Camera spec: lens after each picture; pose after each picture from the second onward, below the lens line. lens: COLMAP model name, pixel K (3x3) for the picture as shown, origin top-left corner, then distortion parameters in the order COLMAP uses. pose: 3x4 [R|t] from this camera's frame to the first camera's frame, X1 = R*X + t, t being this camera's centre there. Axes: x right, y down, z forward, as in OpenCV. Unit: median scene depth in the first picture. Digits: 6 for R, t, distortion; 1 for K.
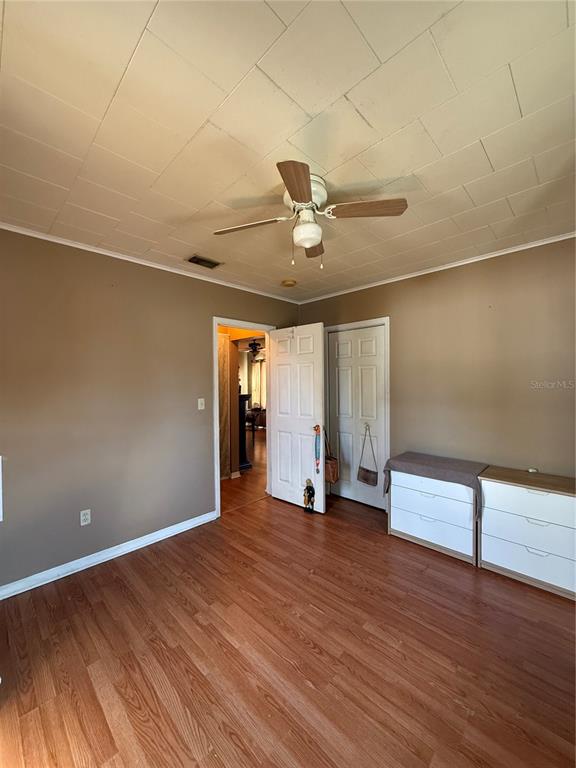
lens RADIAL K [[304.8, 0, 287.4], [0, 304.8, 383.2], [0, 0, 1]] dist [-0.002224, 0.000378]
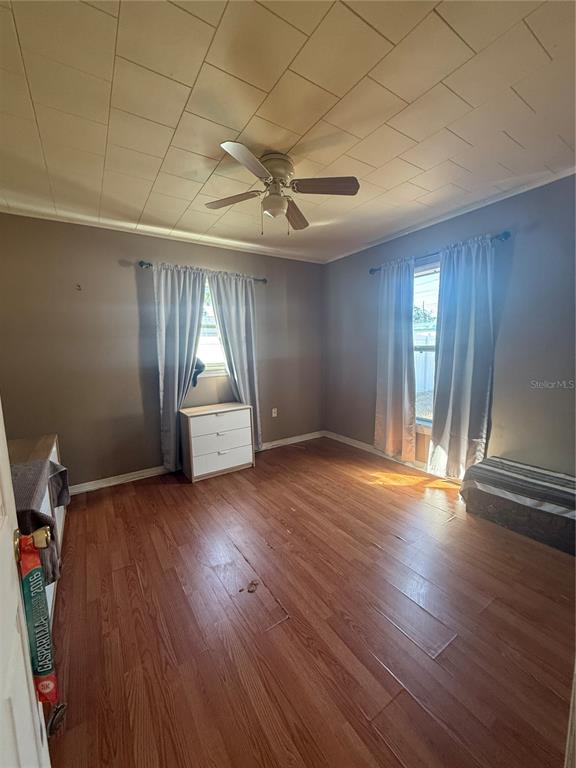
lens RADIAL K [[304.8, 0, 287.4], [0, 304.8, 383.2], [0, 0, 1]] dist [-0.002224, 0.000378]
pose [[-0.976787, 0.007144, 0.214092, -0.198147], [0.034235, 0.991803, 0.123102, 0.035384], [-0.211457, 0.127574, -0.969026, 1.931621]]
